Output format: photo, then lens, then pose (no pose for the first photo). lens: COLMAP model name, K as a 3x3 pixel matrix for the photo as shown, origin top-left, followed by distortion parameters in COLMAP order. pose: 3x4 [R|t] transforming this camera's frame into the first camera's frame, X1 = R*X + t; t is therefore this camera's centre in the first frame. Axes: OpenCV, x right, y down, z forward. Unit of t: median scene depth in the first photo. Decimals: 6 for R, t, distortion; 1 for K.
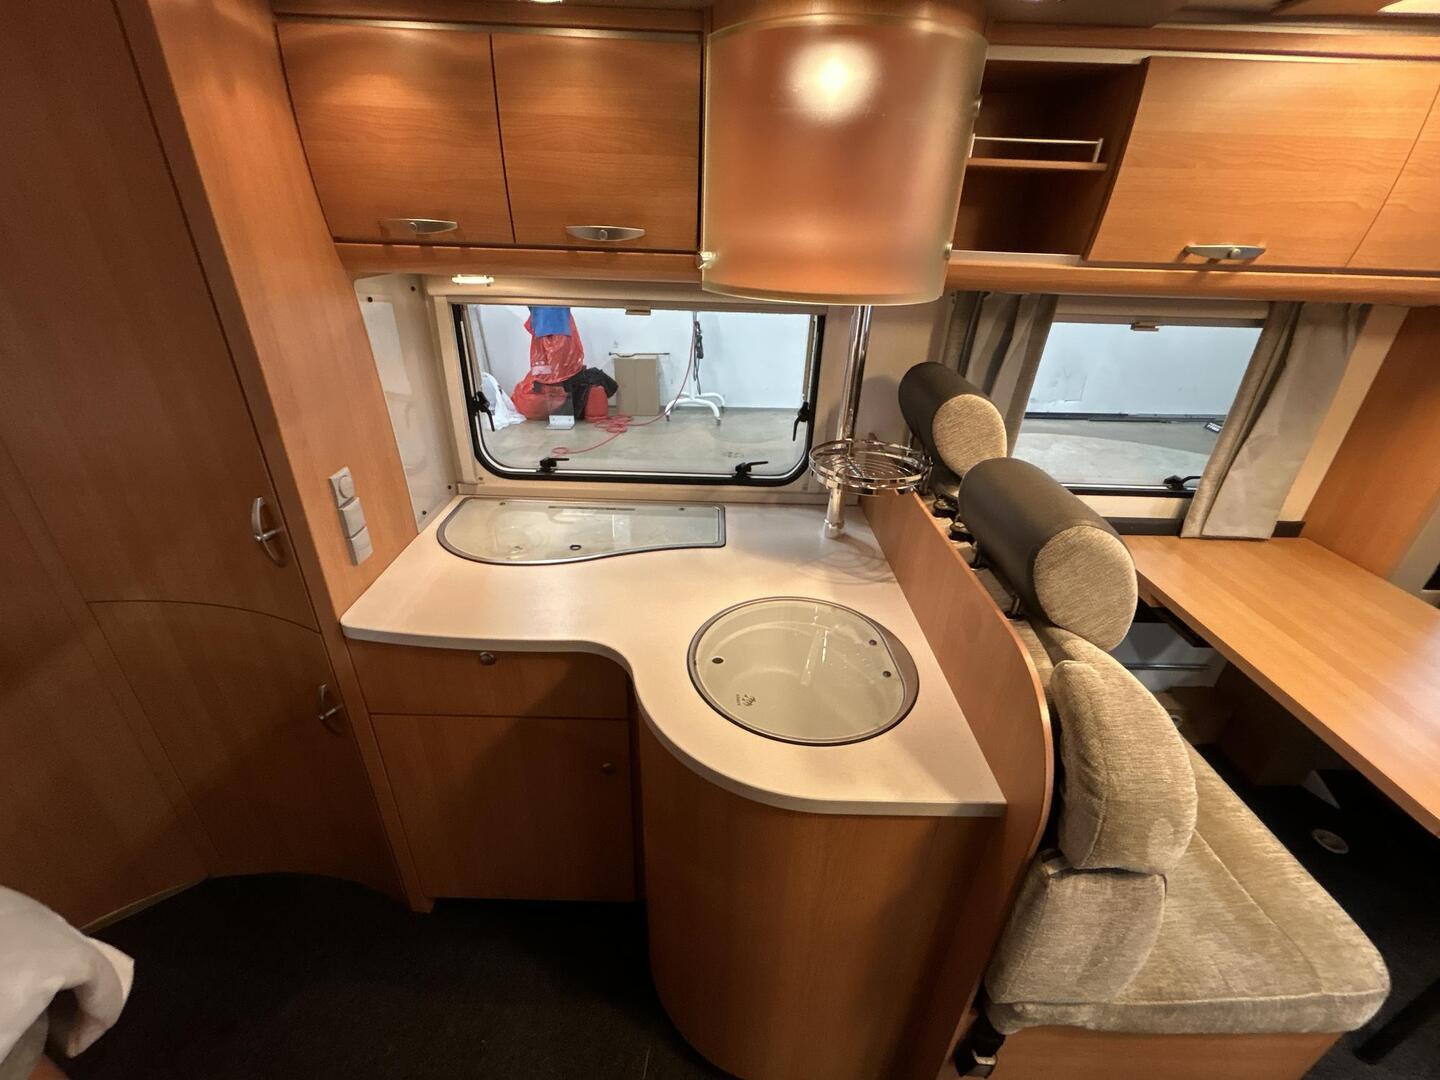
lens RADIAL K [[601.9, 0, 716.6], [0, 601.9, 537.2], [0, 0, 1]] dist [0.016248, -0.005544]
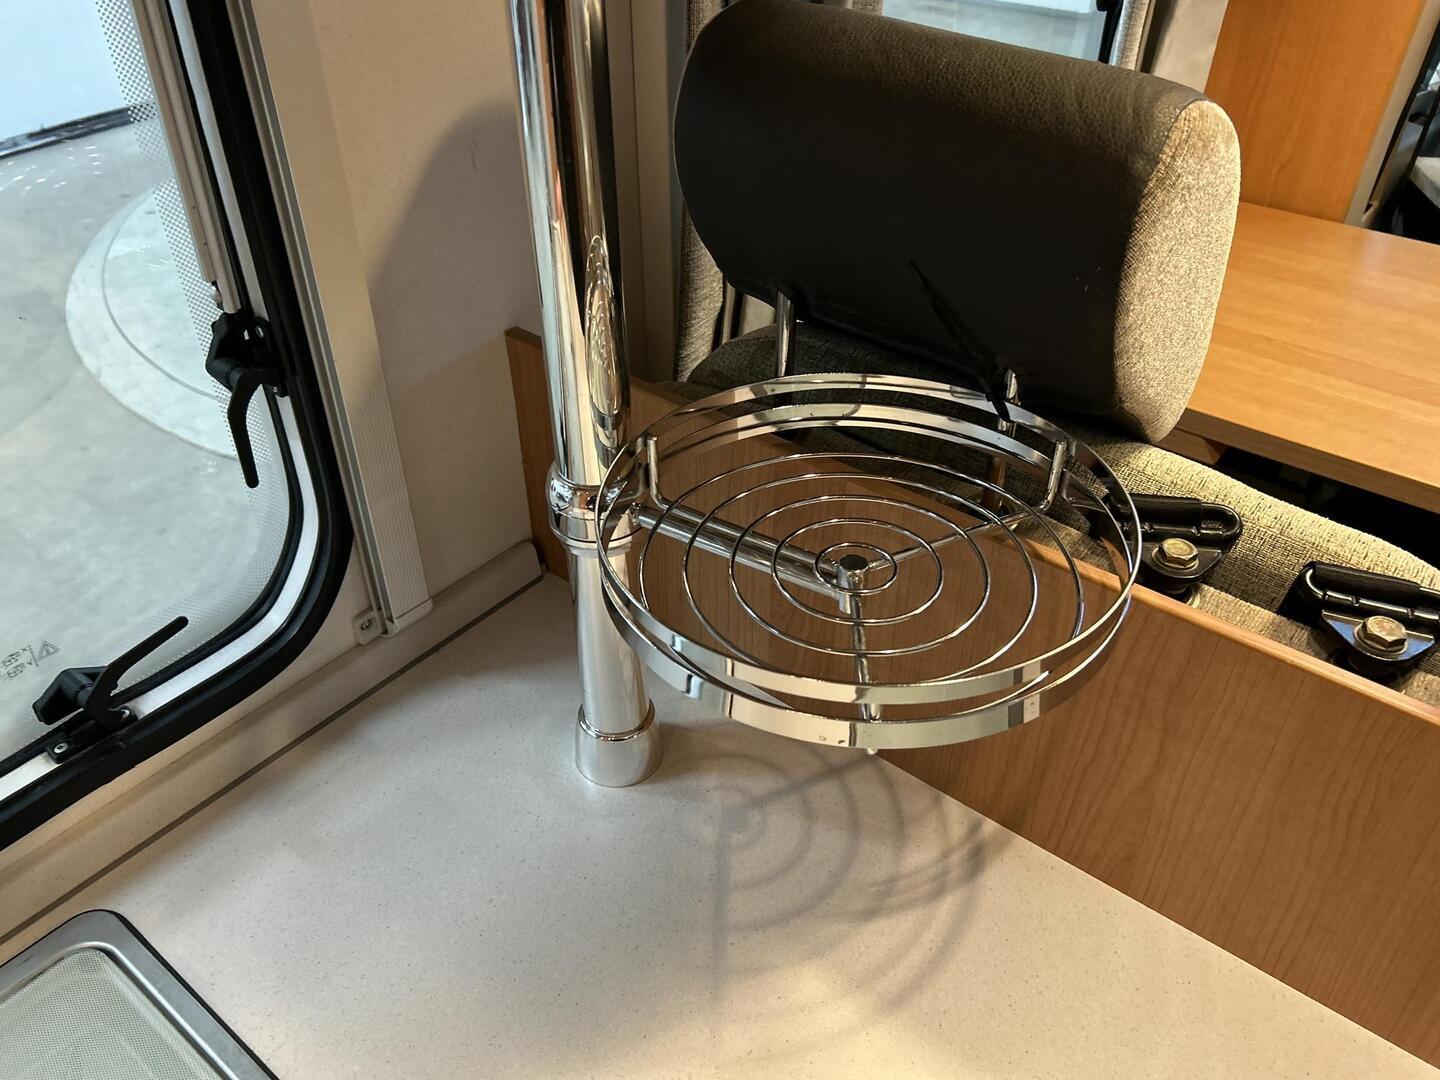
lens RADIAL K [[1239.7, 0, 790.4], [0, 1239.7, 538.6], [0, 0, 1]] dist [-0.032484, -0.002919]
pose [[0.605047, -0.496495, 0.622424, -0.049449], [0.357599, 0.867927, 0.344712, -0.238005], [-0.711366, 0.014011, 0.702682, 0.544787]]
